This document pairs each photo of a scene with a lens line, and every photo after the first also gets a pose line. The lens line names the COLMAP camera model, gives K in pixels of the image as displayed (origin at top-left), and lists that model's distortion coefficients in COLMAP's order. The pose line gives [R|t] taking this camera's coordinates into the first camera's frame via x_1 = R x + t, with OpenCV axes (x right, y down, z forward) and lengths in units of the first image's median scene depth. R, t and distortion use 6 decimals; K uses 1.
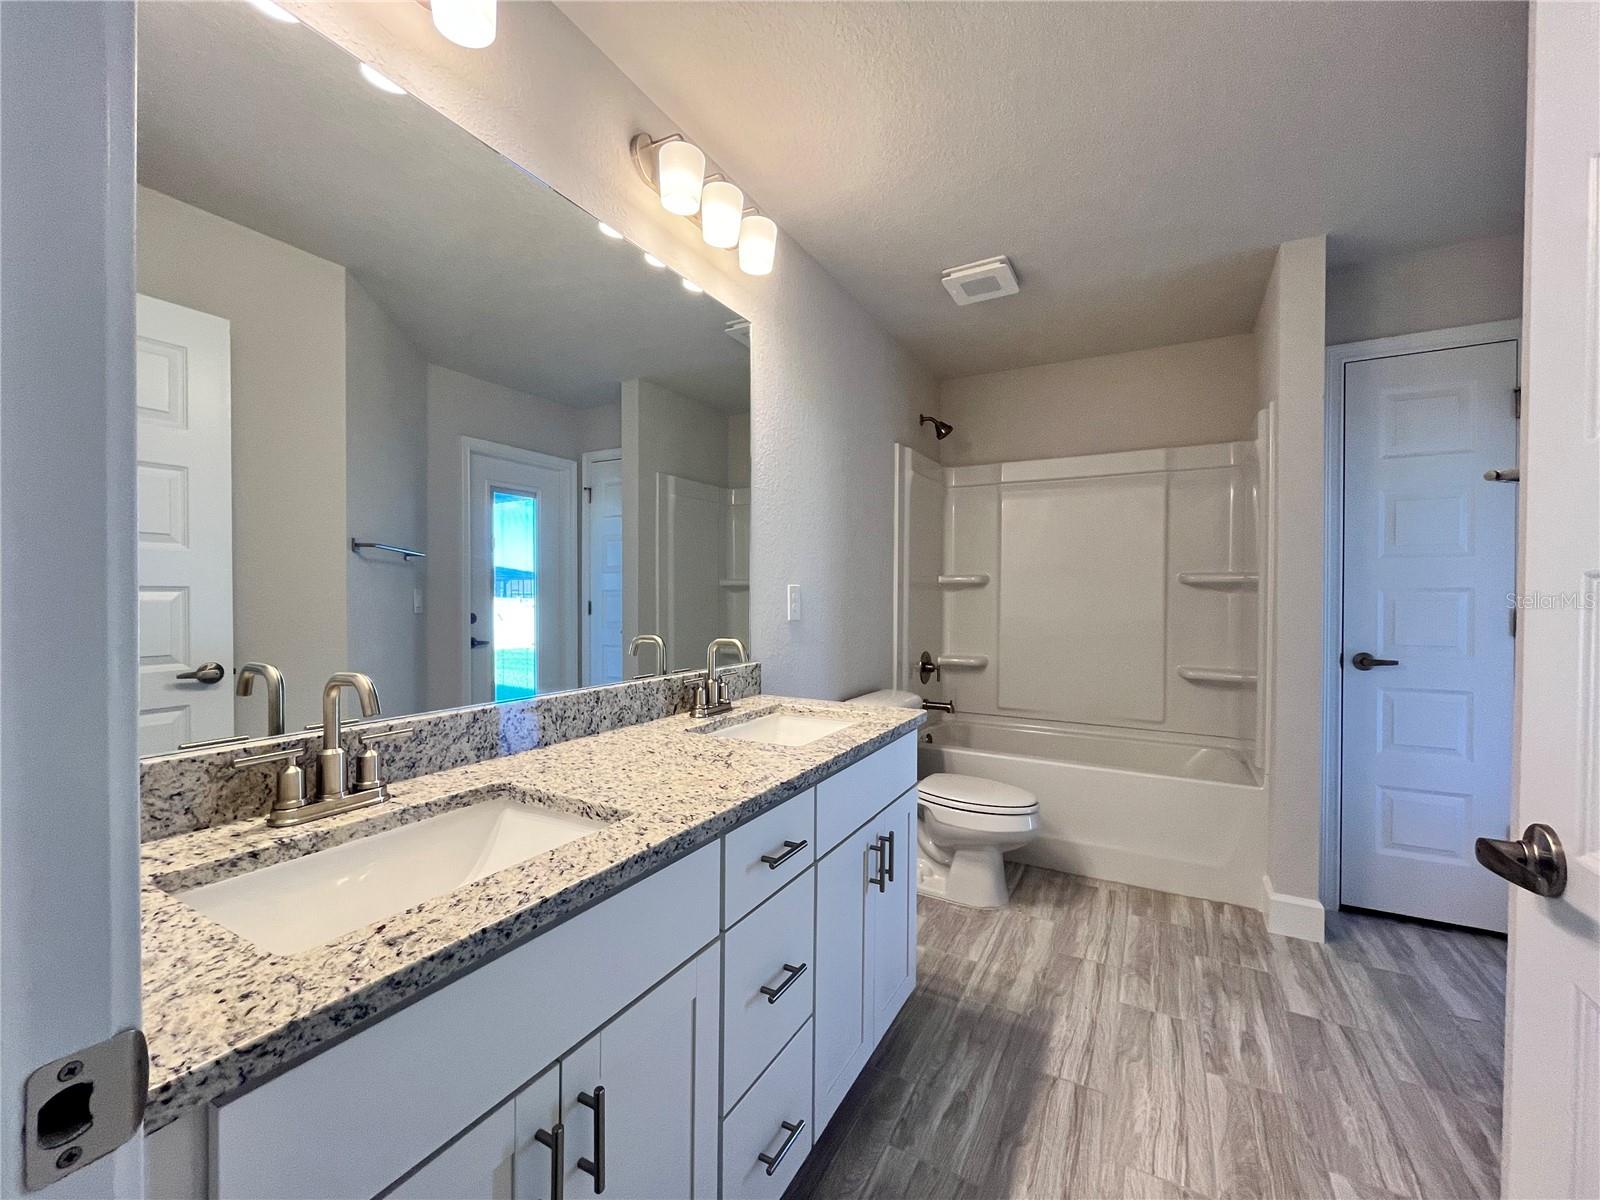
lens RADIAL K [[652.0, 0, 798.0], [0, 652.0, 602.3], [0, 0, 1]] dist [-0.001721, -0.000329]
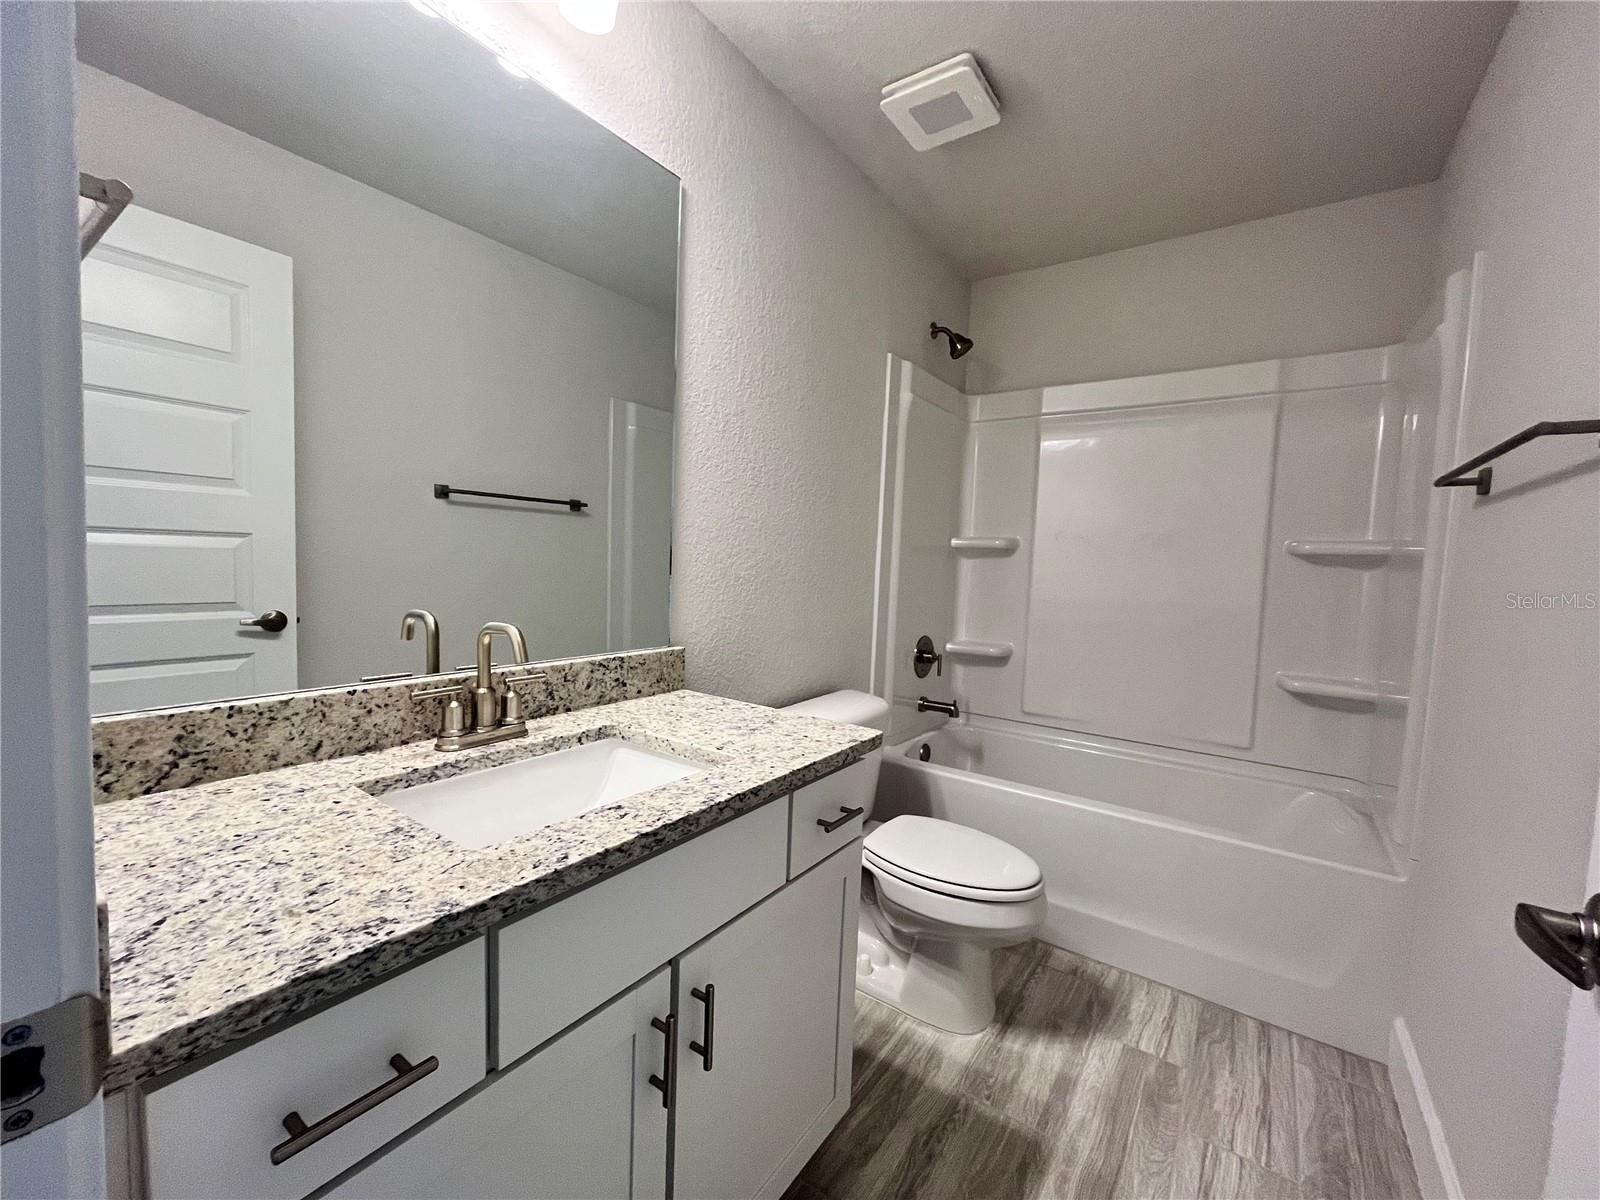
lens RADIAL K [[638.0, 0, 805.1], [0, 638.0, 597.4], [0, 0, 1]] dist [0.031624, -0.014207]
pose [[0.992993, 0.030710, -0.114113, 0.153969], [-0.024994, 0.998376, 0.051195, -0.007077], [0.115500, -0.047985, 0.992148, 0.253830]]
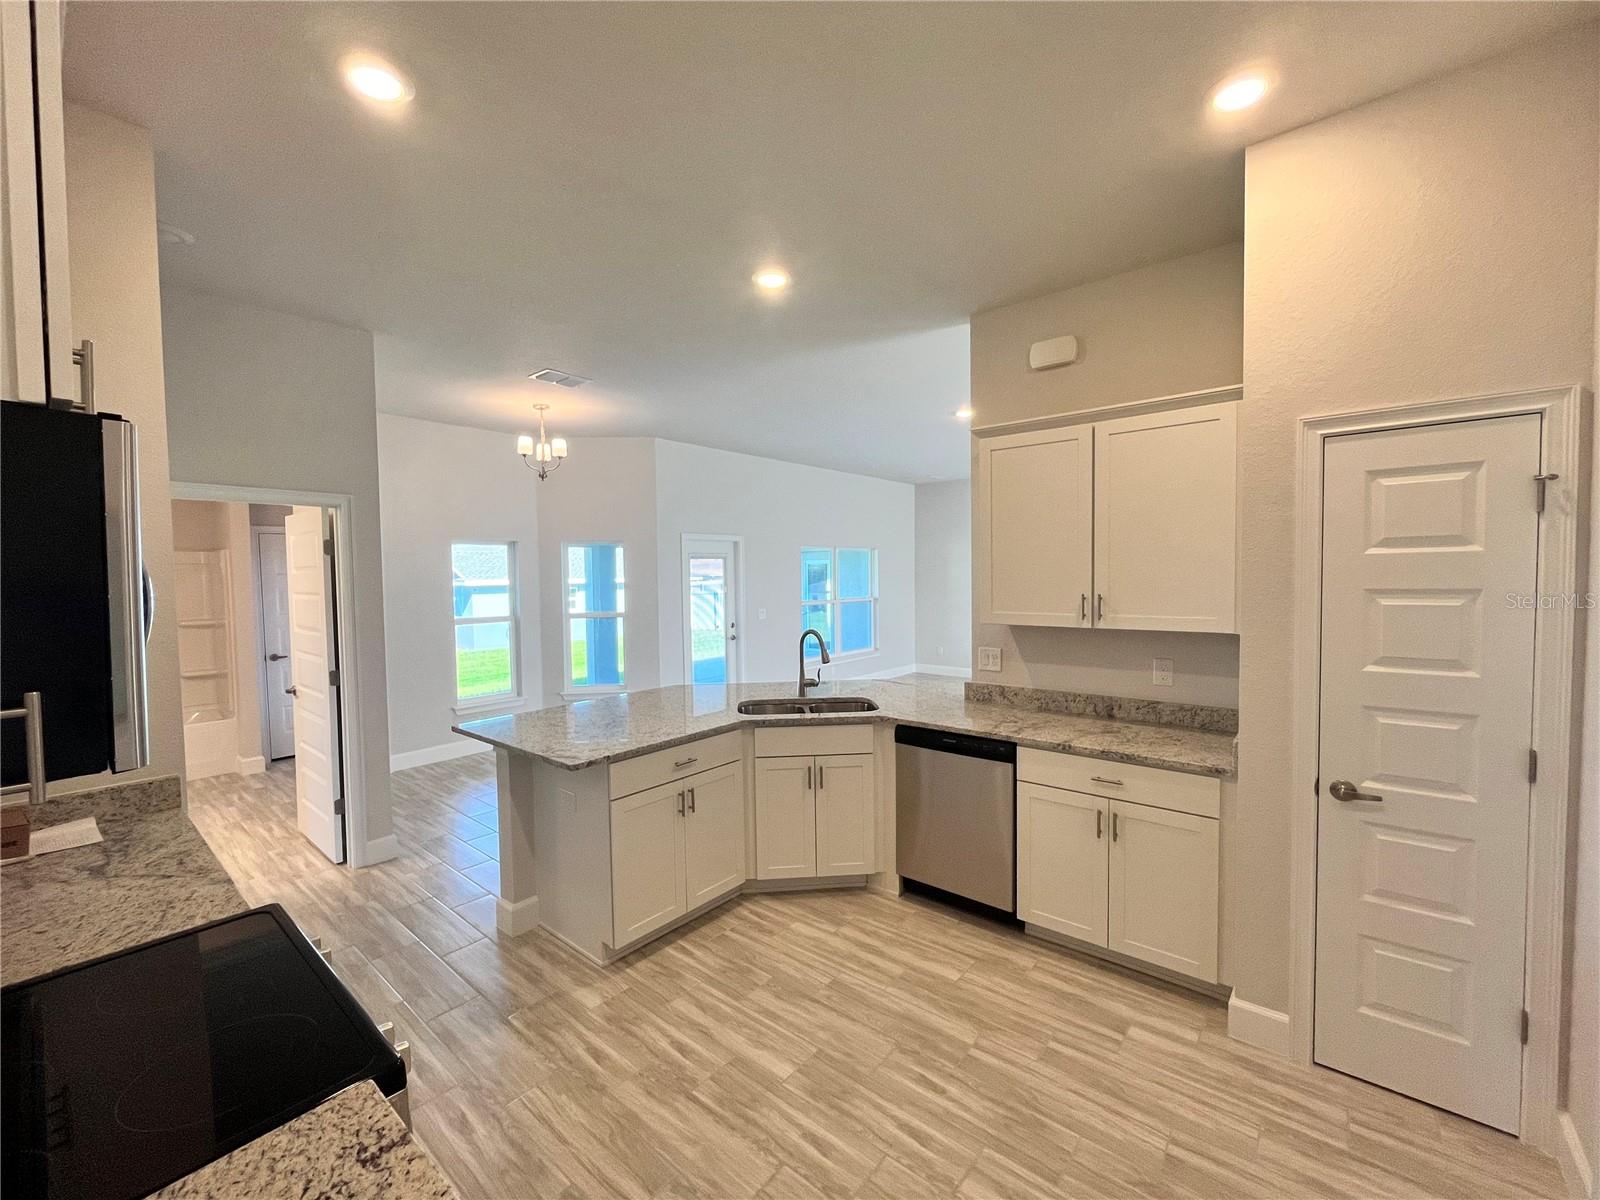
lens RADIAL K [[652.0, 0, 798.0], [0, 652.0, 602.3], [0, 0, 1]] dist [-0.001721, -0.000329]
pose [[0.190816, -0.052259, 0.980234, -0.888900], [0.024696, 0.998521, 0.048426, -0.145553], [-0.981315, 0.014968, 0.191824, -1.092140]]
